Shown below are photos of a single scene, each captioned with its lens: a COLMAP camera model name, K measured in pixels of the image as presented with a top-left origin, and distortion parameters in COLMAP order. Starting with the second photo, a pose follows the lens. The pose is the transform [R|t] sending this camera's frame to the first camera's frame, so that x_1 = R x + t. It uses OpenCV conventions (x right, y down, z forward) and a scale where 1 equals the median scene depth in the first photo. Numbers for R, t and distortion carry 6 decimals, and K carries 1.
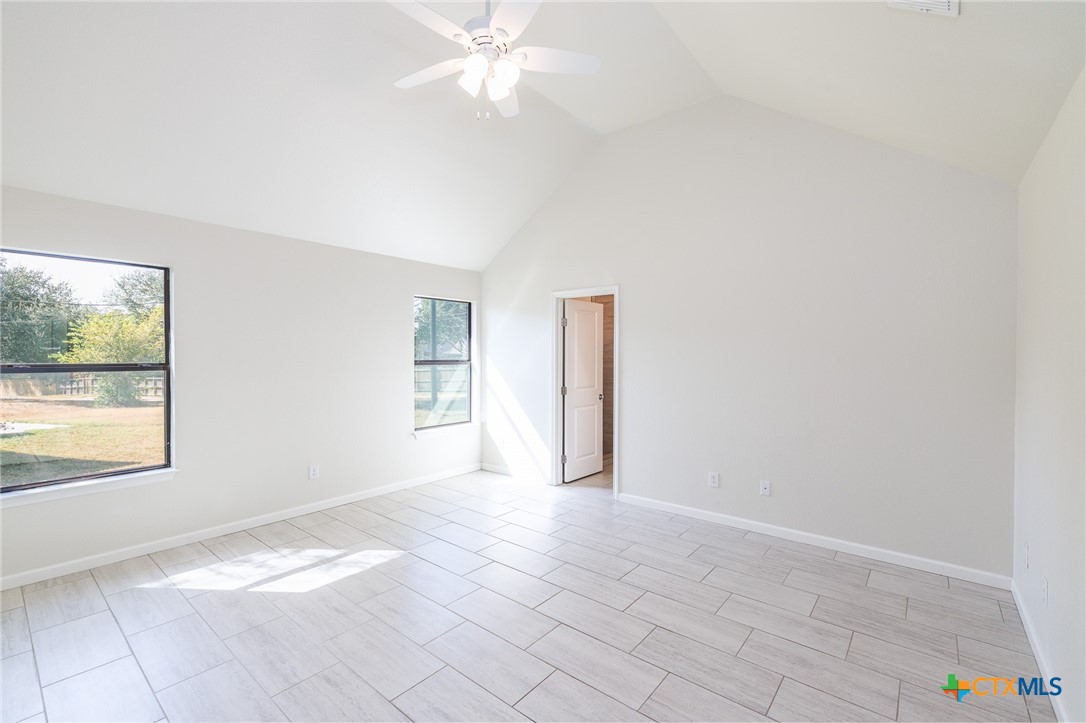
lens RADIAL K [[473.0, 0, 541.8], [0, 473.0, 364.1], [0, 0, 1]] dist [-0.000336, -0.000011]
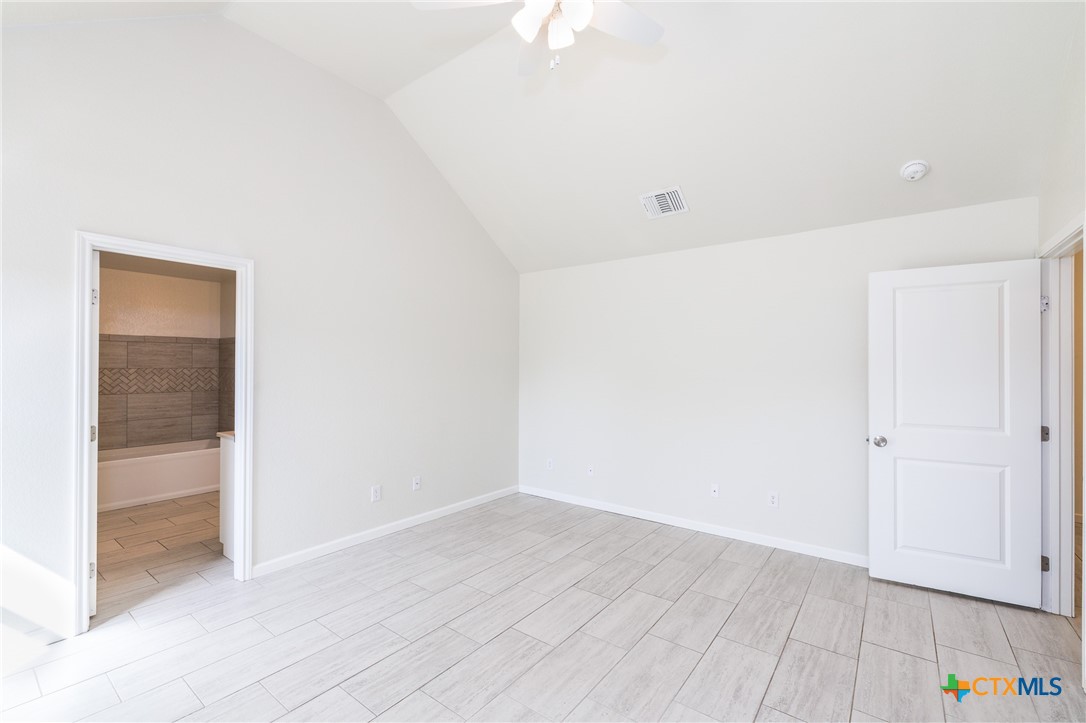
lens RADIAL K [[473.0, 0, 541.8], [0, 473.0, 364.1], [0, 0, 1]] dist [-0.000336, -0.000011]
pose [[-0.042365, -0.000414, 0.999102, -0.736772], [0.015949, 0.999872, 0.001091, -0.015595], [-0.998975, 0.015981, -0.042353, 0.851893]]
